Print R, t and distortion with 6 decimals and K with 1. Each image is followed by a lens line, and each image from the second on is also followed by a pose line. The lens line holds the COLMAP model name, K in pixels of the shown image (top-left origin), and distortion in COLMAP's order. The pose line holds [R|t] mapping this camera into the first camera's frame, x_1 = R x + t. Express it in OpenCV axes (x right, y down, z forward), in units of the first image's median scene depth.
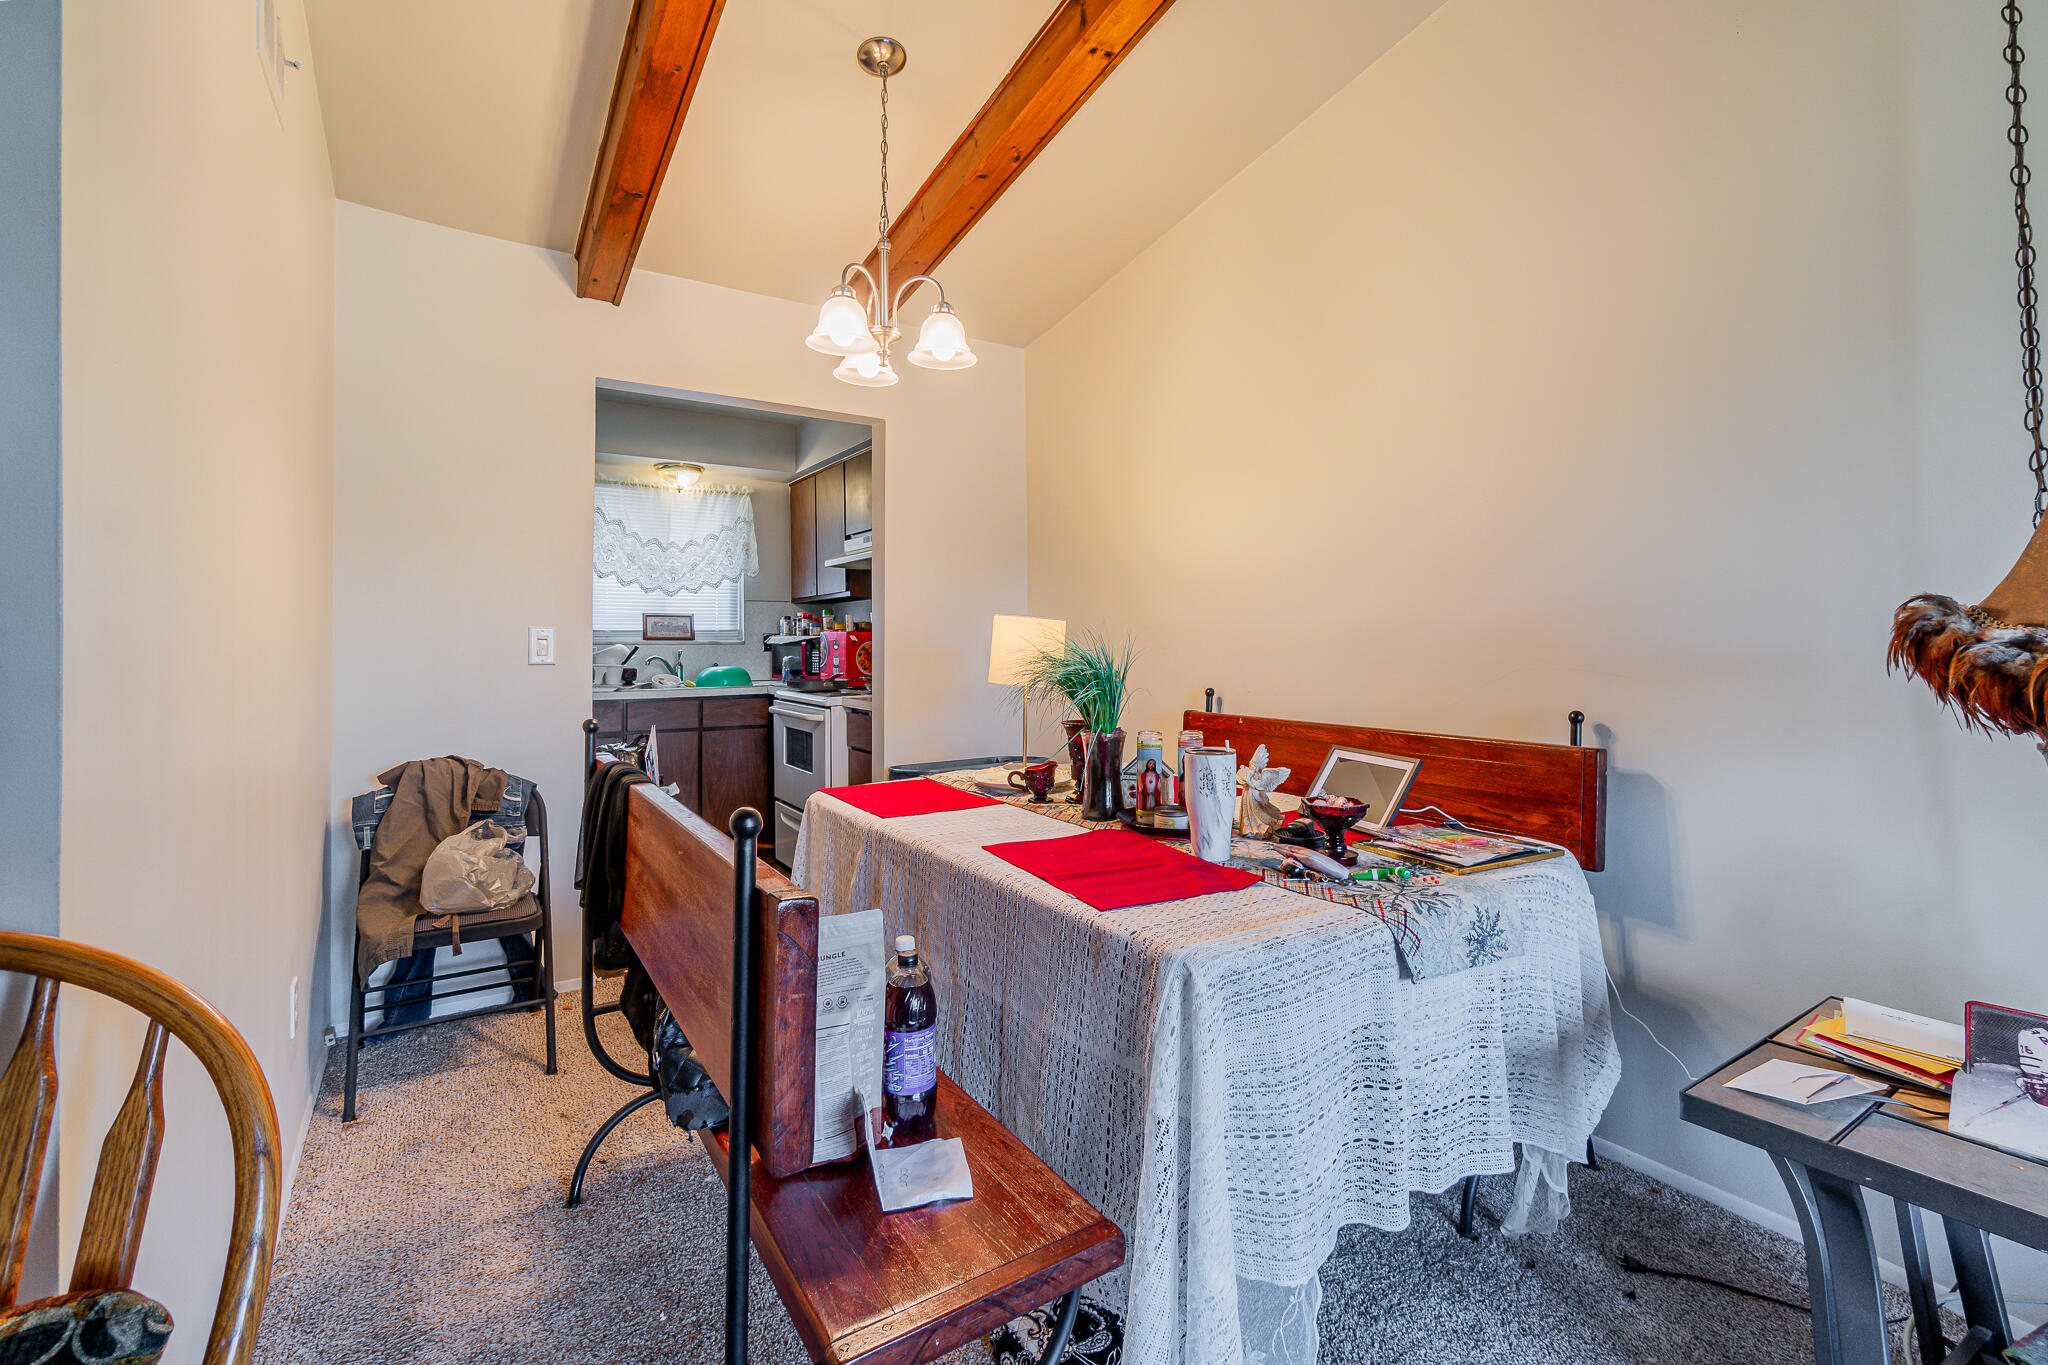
lens RADIAL K [[885.8, 0, 1018.9], [0, 885.8, 642.8], [0, 0, 1]] dist [-0.012039, -0.000210]
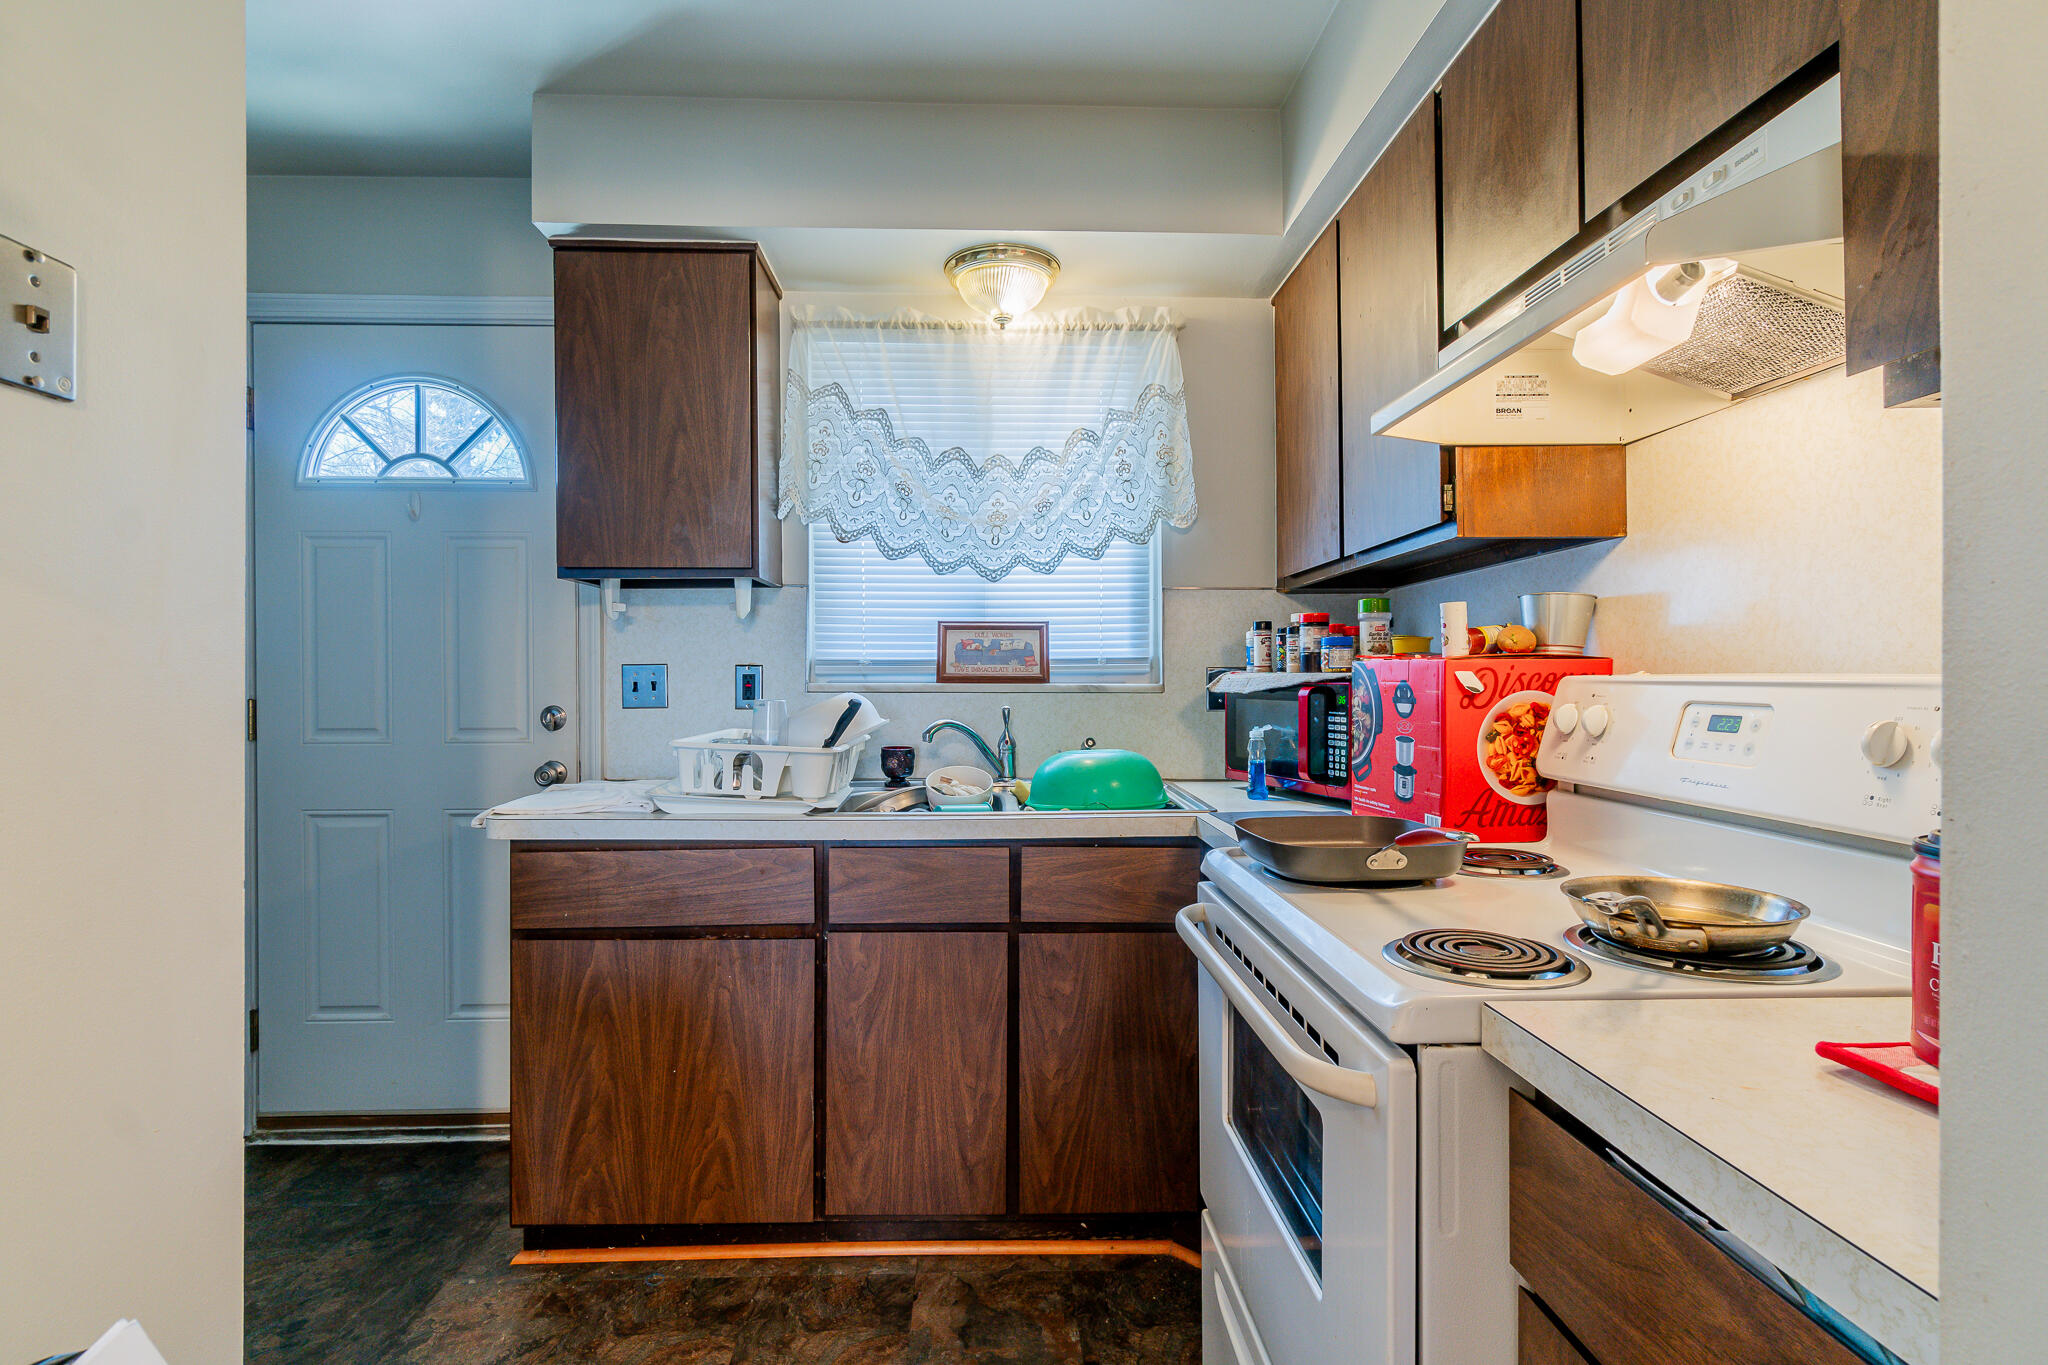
lens RADIAL K [[964.8, 0, 1015.3], [0, 964.8, 682.6], [0, 0, 1]] dist [0.000788, -0.000200]
pose [[0.858486, 0.004470, -0.512817, -0.148272], [-0.005095, 0.999987, 0.000187, -0.003167], [0.512812, 0.002452, 0.858498, 0.624905]]
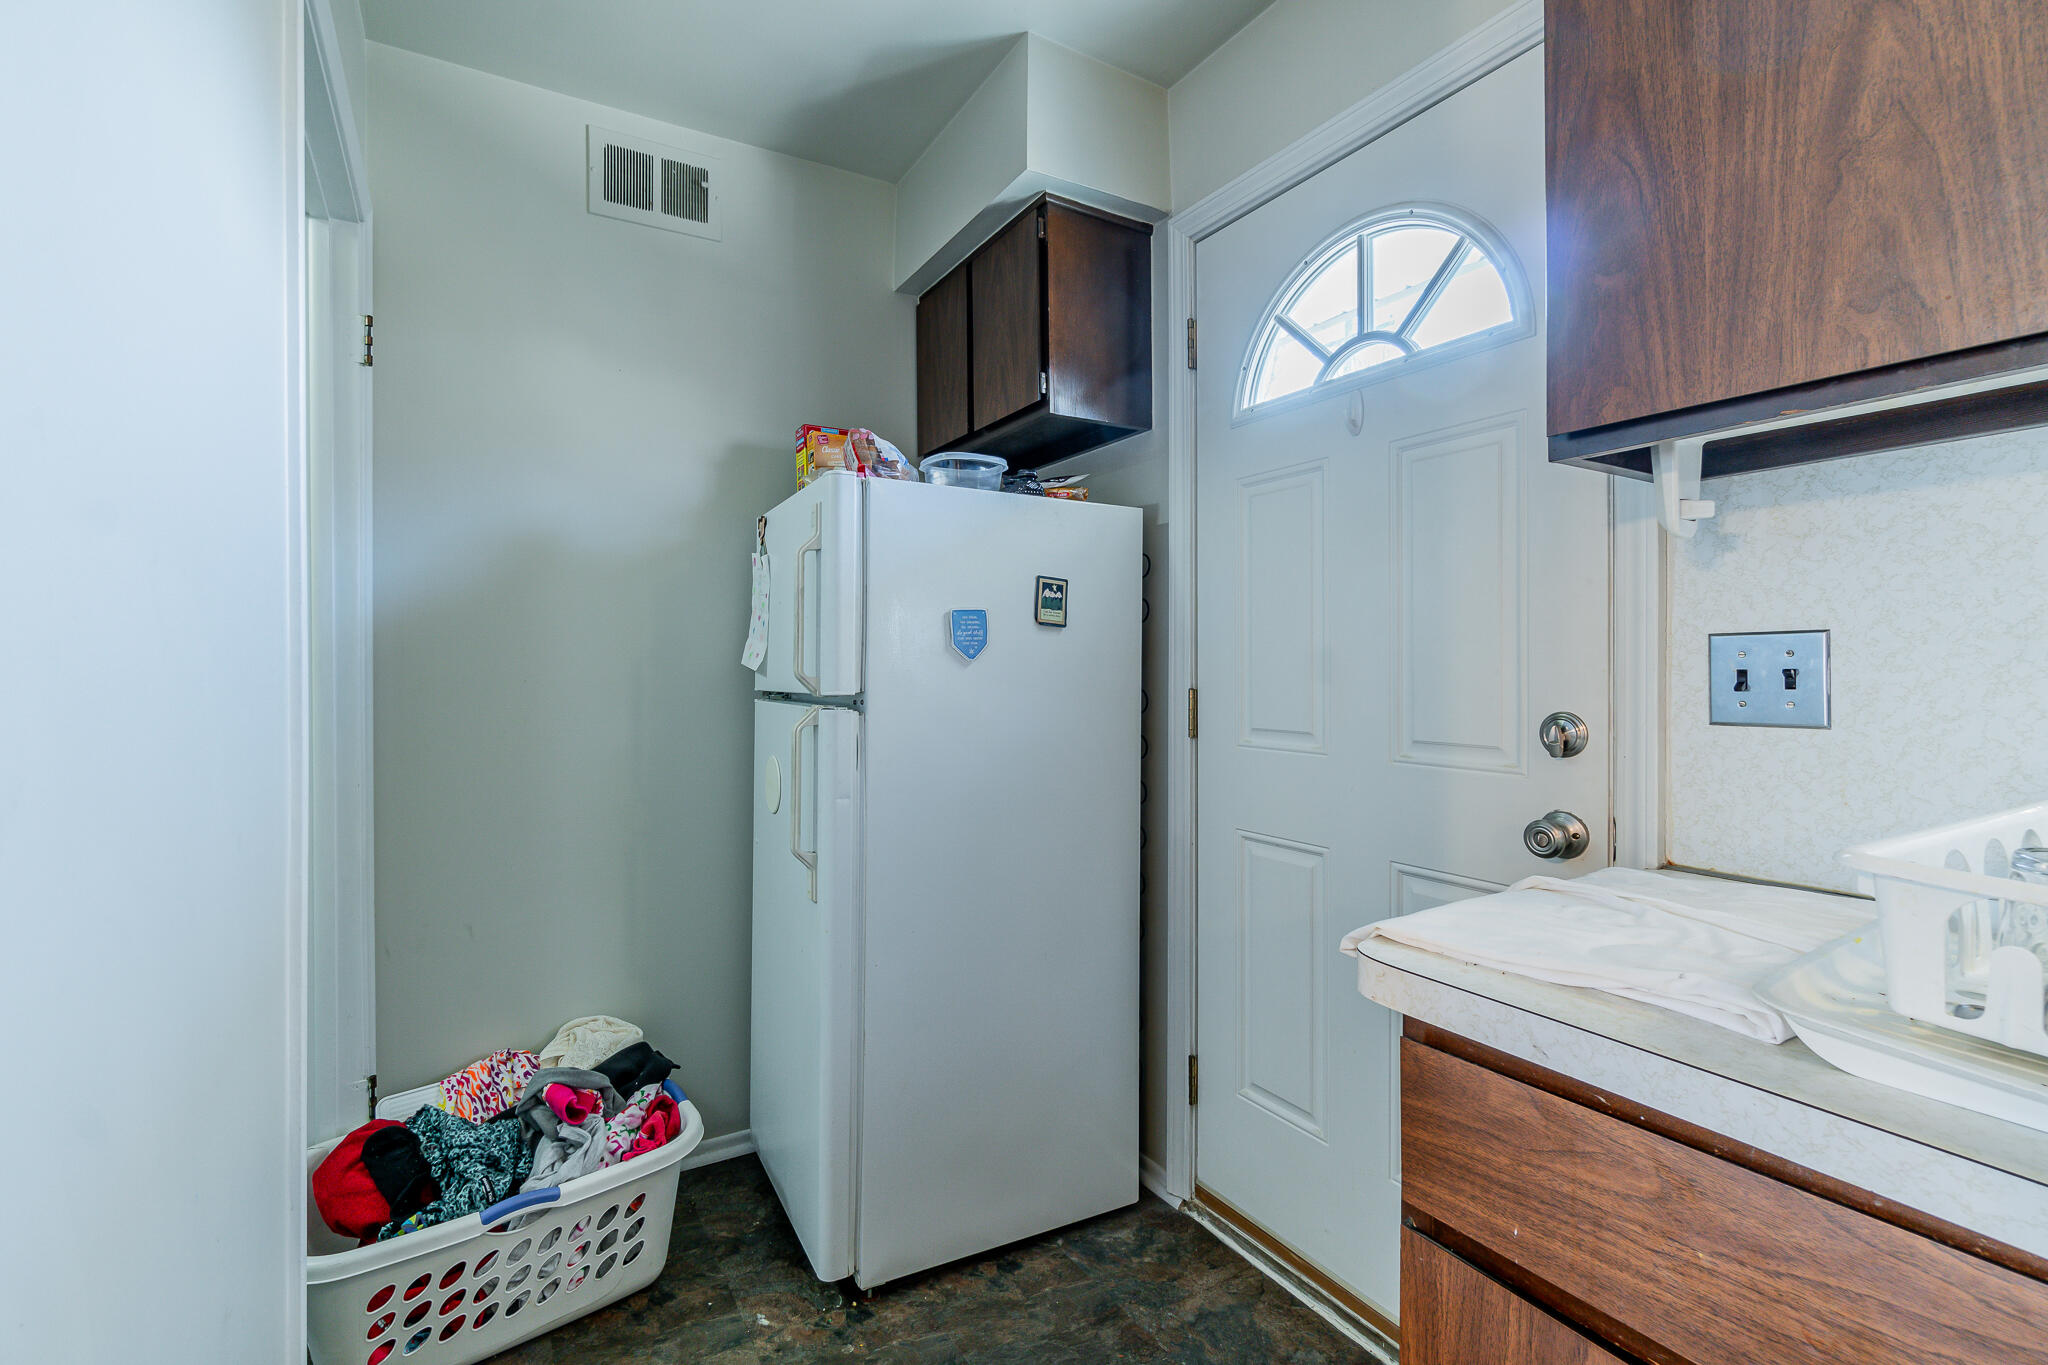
lens RADIAL K [[897.7, 0, 980.3], [0, 897.7, 669.9], [0, 0, 1]] dist [-0.003681, -0.000436]
pose [[-0.064489, 0.007174, -0.997893, -0.338374], [-0.007148, 0.999945, 0.007651, -0.002864], [0.997893, 0.007627, -0.064434, 0.777596]]
